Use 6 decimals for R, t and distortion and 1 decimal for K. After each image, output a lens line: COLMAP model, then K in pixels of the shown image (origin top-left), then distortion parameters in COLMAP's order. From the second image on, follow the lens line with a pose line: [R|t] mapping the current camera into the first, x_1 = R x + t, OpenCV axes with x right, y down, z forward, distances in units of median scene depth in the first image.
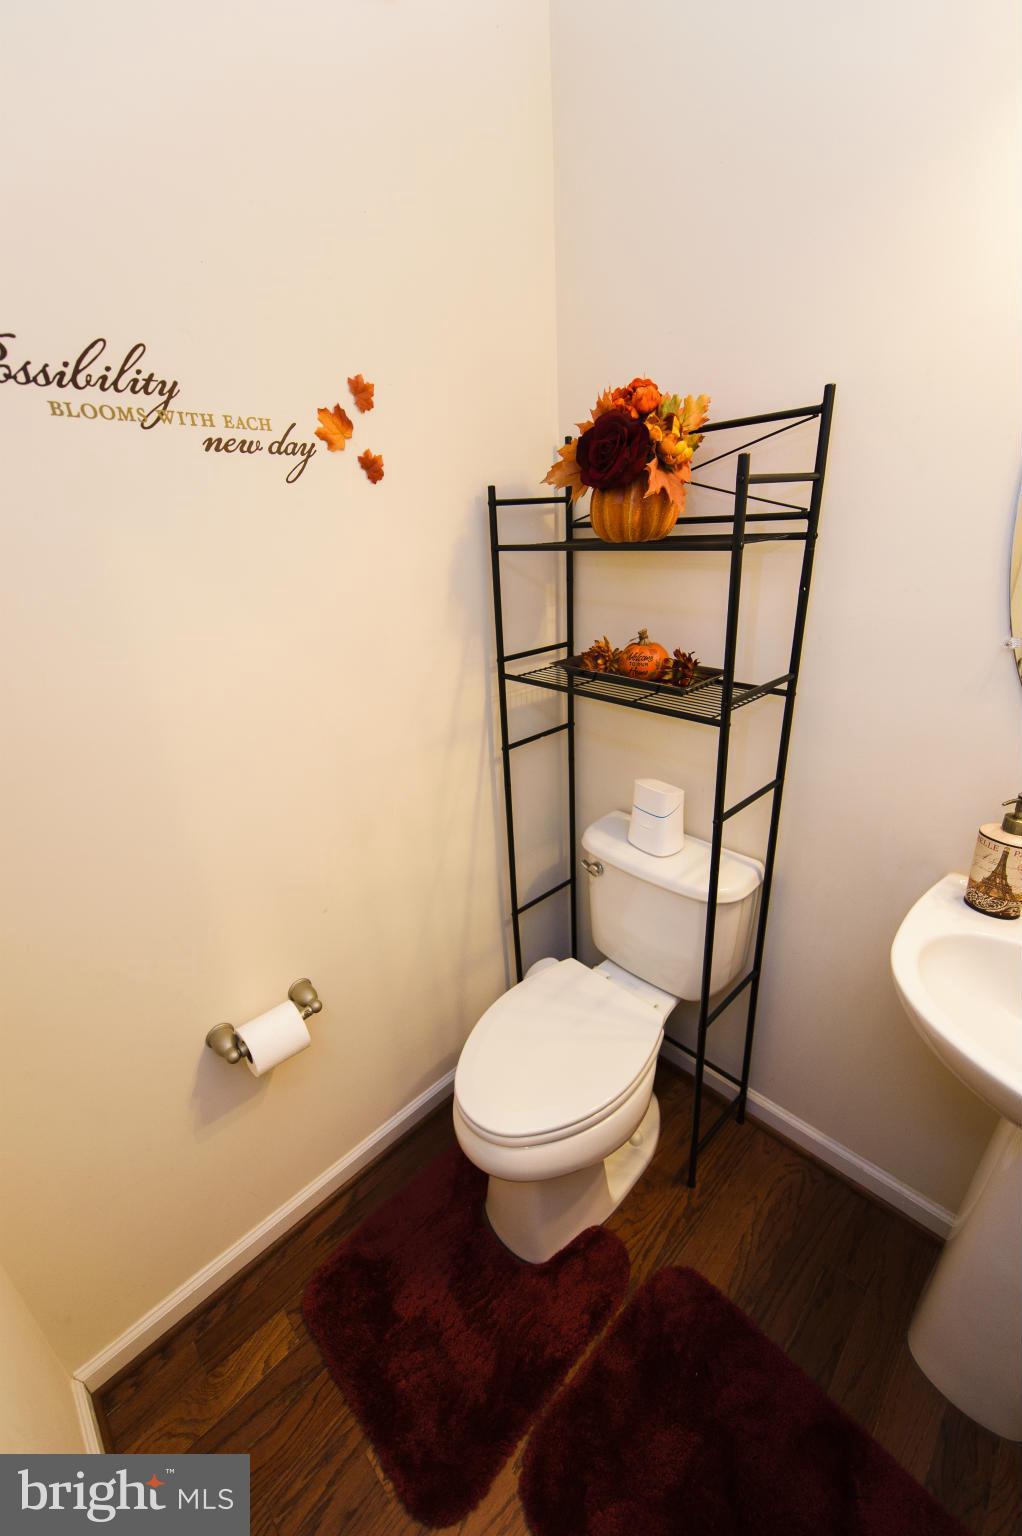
lens RADIAL K [[596.7, 0, 512.9], [0, 596.7, 770.1], [0, 0, 1]] dist [0.001635, 0.000064]
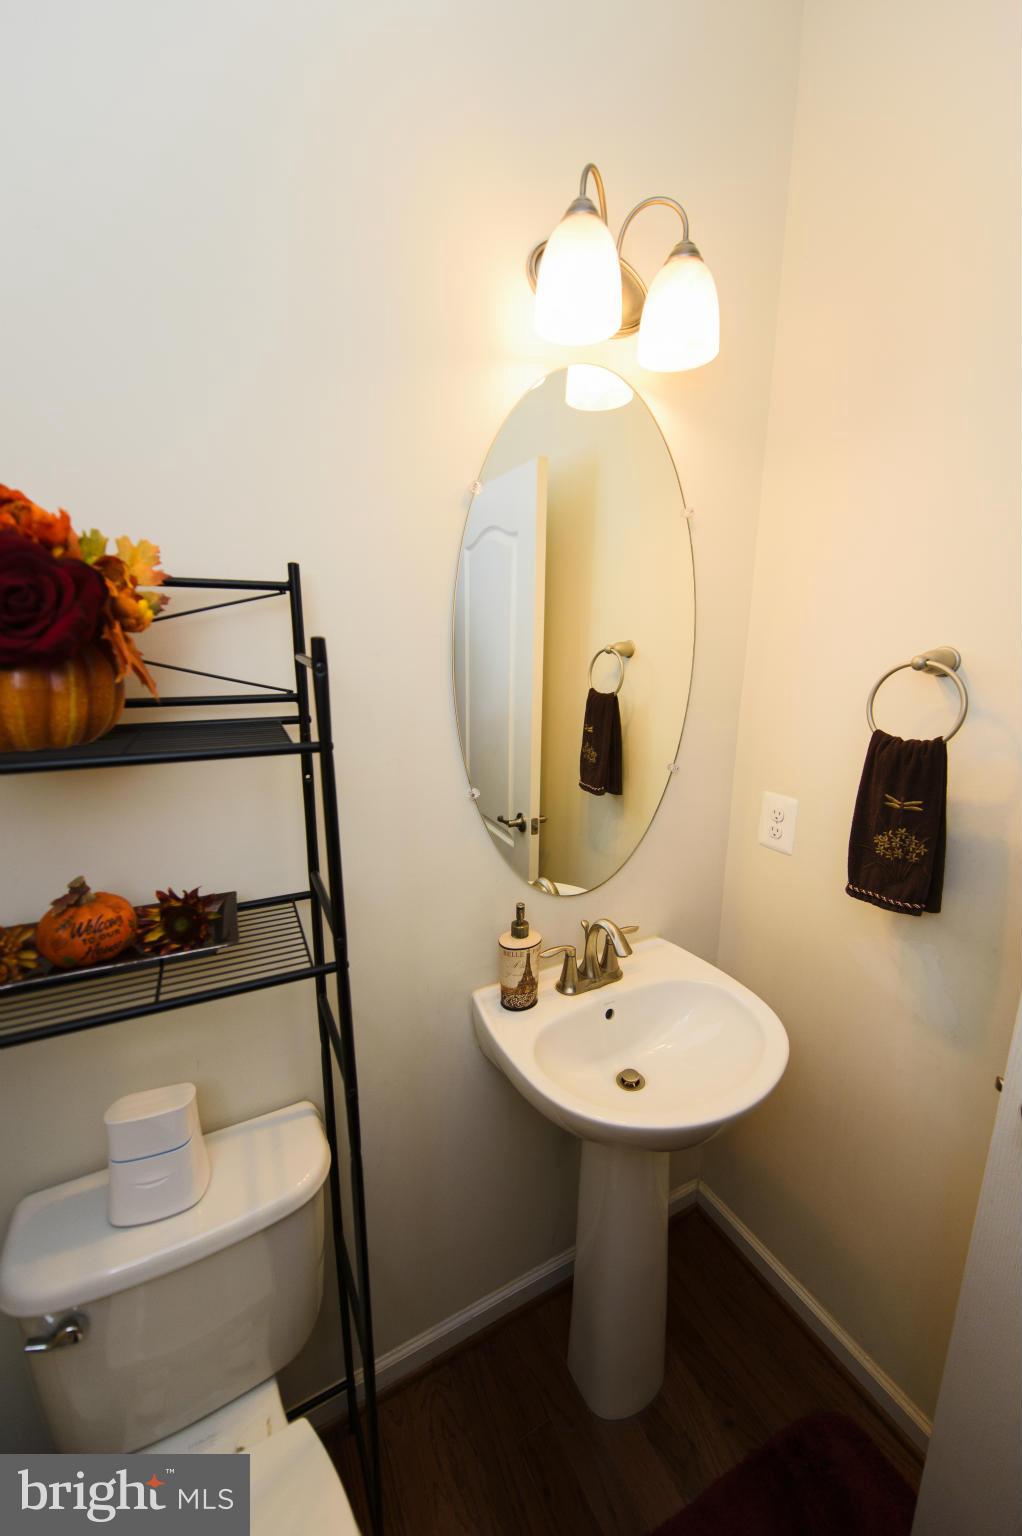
lens RADIAL K [[596.7, 0, 510.2], [0, 596.7, 766.9], [0, 0, 1]] dist [0.001635, 0.000064]
pose [[0.273380, -0.152627, 0.949720, -0.255564], [0.354937, 0.933663, 0.047877, -0.265293], [-0.894026, 0.324003, 0.309418, 0.490667]]
